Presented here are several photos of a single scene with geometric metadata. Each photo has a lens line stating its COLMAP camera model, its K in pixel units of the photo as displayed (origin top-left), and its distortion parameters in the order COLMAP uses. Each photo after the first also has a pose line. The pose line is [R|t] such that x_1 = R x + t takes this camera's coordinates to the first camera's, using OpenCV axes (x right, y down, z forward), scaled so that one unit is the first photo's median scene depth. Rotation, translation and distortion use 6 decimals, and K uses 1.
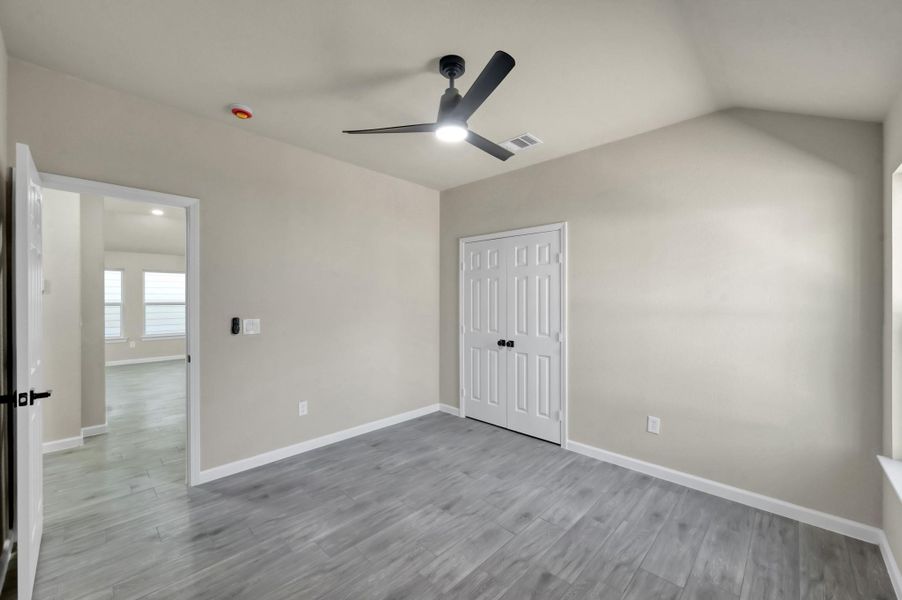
lens RADIAL K [[357.2, 0, 451.0], [0, 357.2, 300.0], [0, 0, 1]] dist [0.001447, -0.000026]
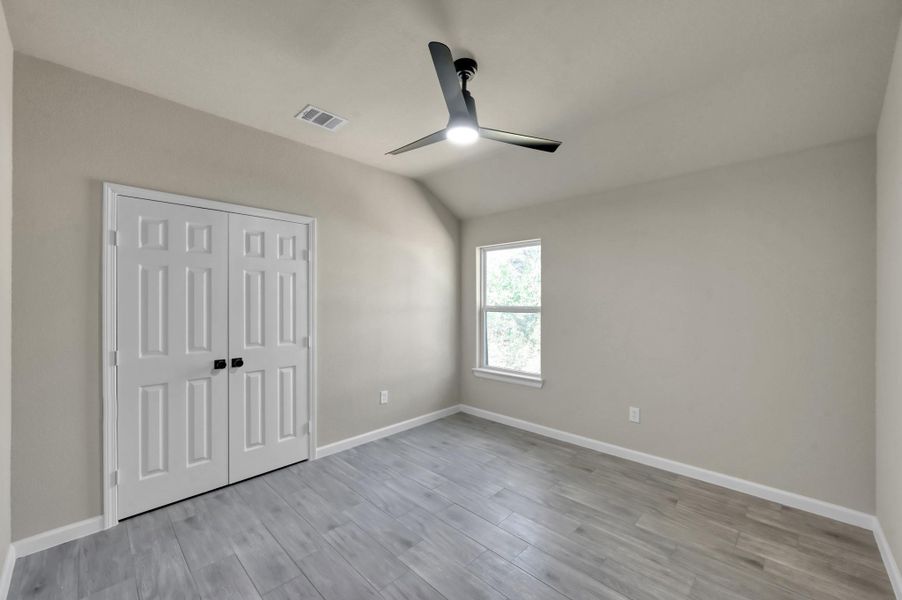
lens RADIAL K [[357.2, 0, 451.0], [0, 357.2, 300.0], [0, 0, 1]] dist [0.001447, -0.000026]
pose [[0.000776, 0.003760, 0.999993, -0.615164], [0.003873, 0.999985, -0.003763, 0.001685], [-0.999992, 0.003876, 0.000761, 0.633438]]
